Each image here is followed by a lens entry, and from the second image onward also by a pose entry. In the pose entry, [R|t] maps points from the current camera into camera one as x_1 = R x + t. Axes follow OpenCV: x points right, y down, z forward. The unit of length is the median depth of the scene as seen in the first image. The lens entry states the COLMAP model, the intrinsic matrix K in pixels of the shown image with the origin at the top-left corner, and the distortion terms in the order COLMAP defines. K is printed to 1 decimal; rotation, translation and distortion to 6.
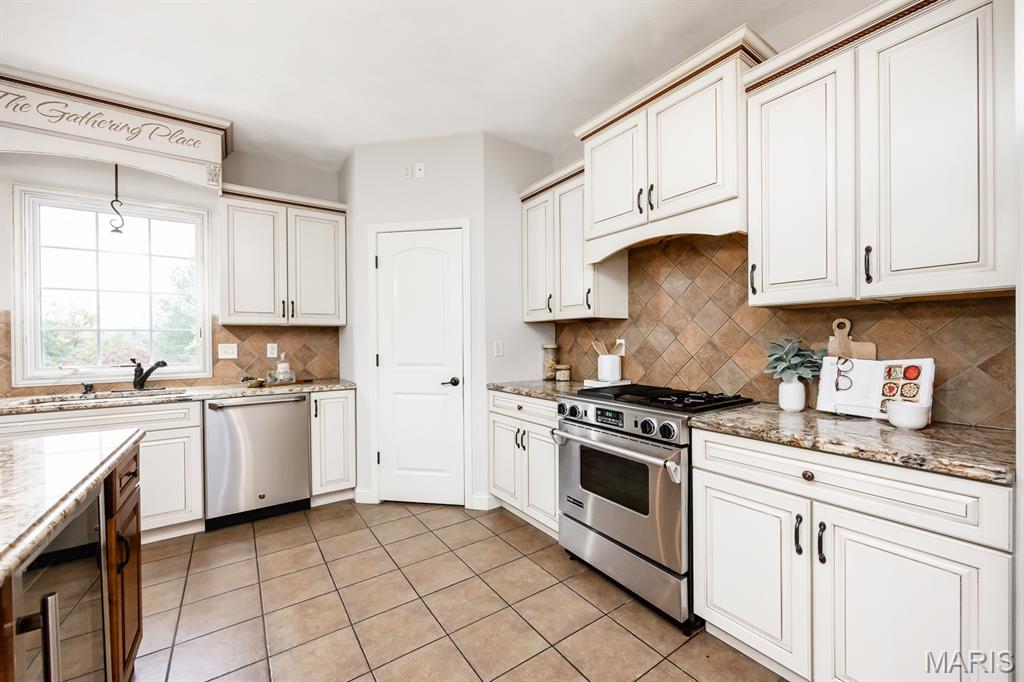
lens RADIAL K [[406.2, 0, 520.4], [0, 406.2, 342.2], [0, 0, 1]] dist [0.003403, 0.000226]
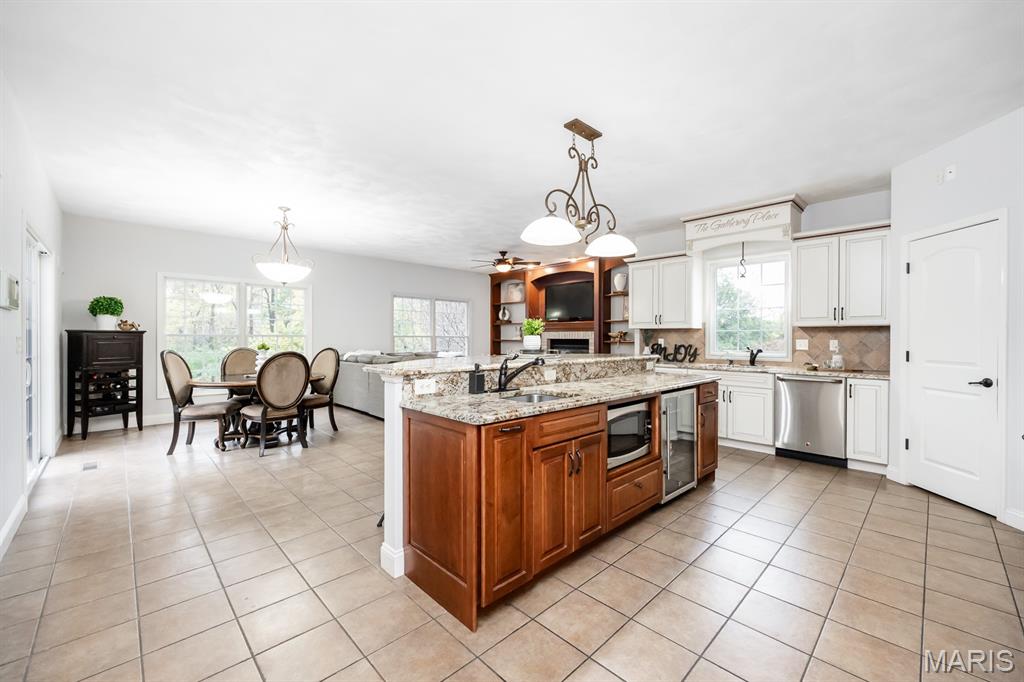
lens RADIAL K [[406.2, 0, 545.4], [0, 406.2, 337.8], [0, 0, 1]] dist [0.003403, 0.000226]
pose [[0.200439, 0.010580, -0.979649, 0.572017], [-0.010706, 0.999906, 0.008608, -0.005518], [0.979648, 0.008763, 0.200534, -0.205373]]
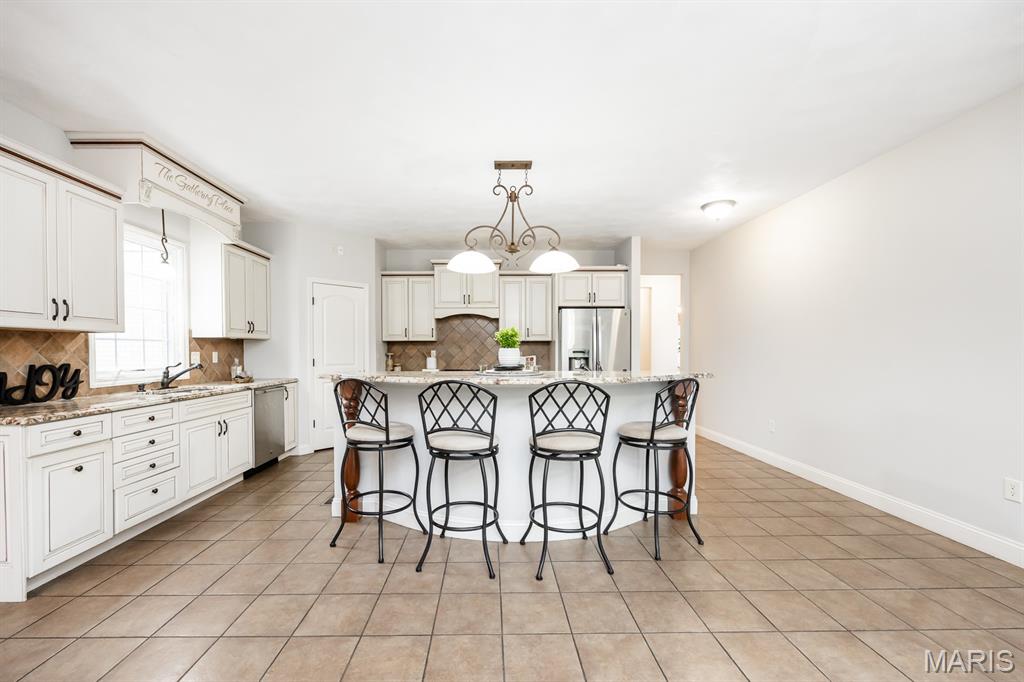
lens RADIAL K [[406.2, 0, 499.3], [0, 406.2, 355.3], [0, 0, 1]] dist [0.003403, 0.000226]
pose [[0.561087, -0.001549, 0.827756, -1.340880], [0.001944, 0.999998, 0.000554, 0.016845], [-0.827755, 0.001299, 0.561089, -0.527924]]
